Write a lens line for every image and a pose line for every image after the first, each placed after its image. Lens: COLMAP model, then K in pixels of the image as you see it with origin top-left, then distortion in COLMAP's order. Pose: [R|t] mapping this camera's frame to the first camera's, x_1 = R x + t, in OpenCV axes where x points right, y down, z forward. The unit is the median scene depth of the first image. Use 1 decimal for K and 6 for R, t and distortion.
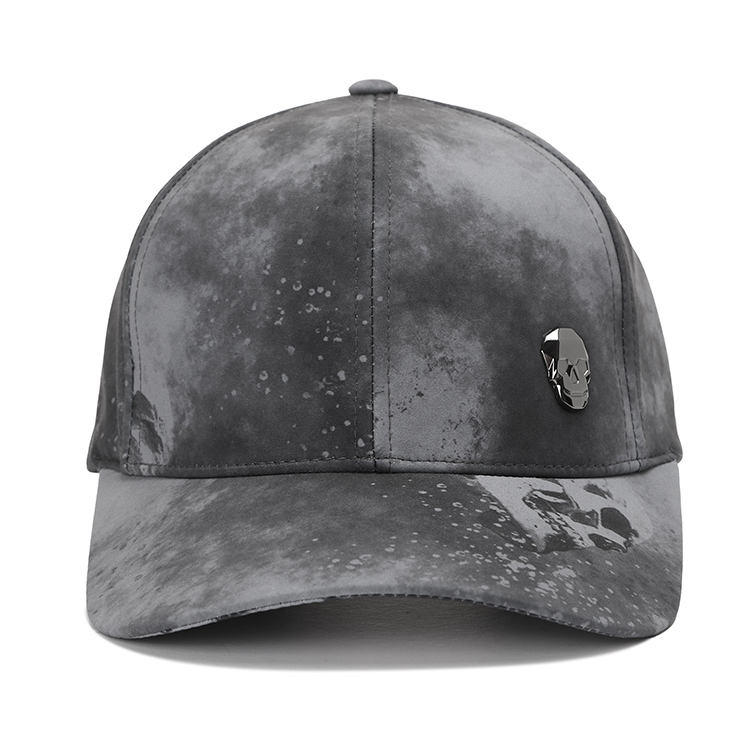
lens RADIAL K [[3294.8, 0, 375.8], [0, 3294.8, 196.9], [0, 0, 1]] dist [0.337790, 0.019346]
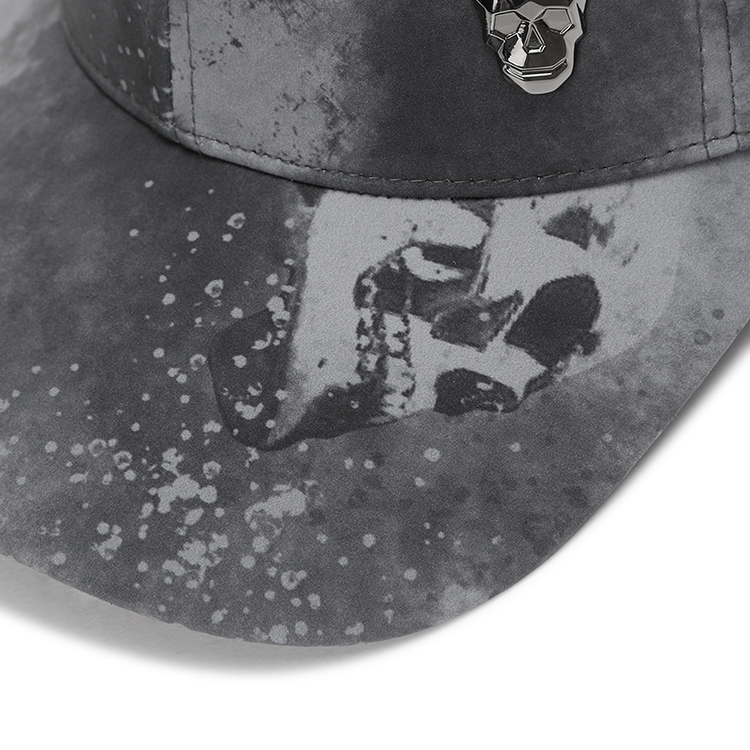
lens RADIAL K [[3294.8, 0, 375.8], [0, 3294.8, 196.9], [0, 0, 1]] dist [0.337790, 0.019346]
pose [[0.754710, 0.315224, -0.575367, 0.353532], [0.154085, 0.767306, 0.622494, -0.258083], [0.637708, -0.558458, 0.530522, 0.701051]]
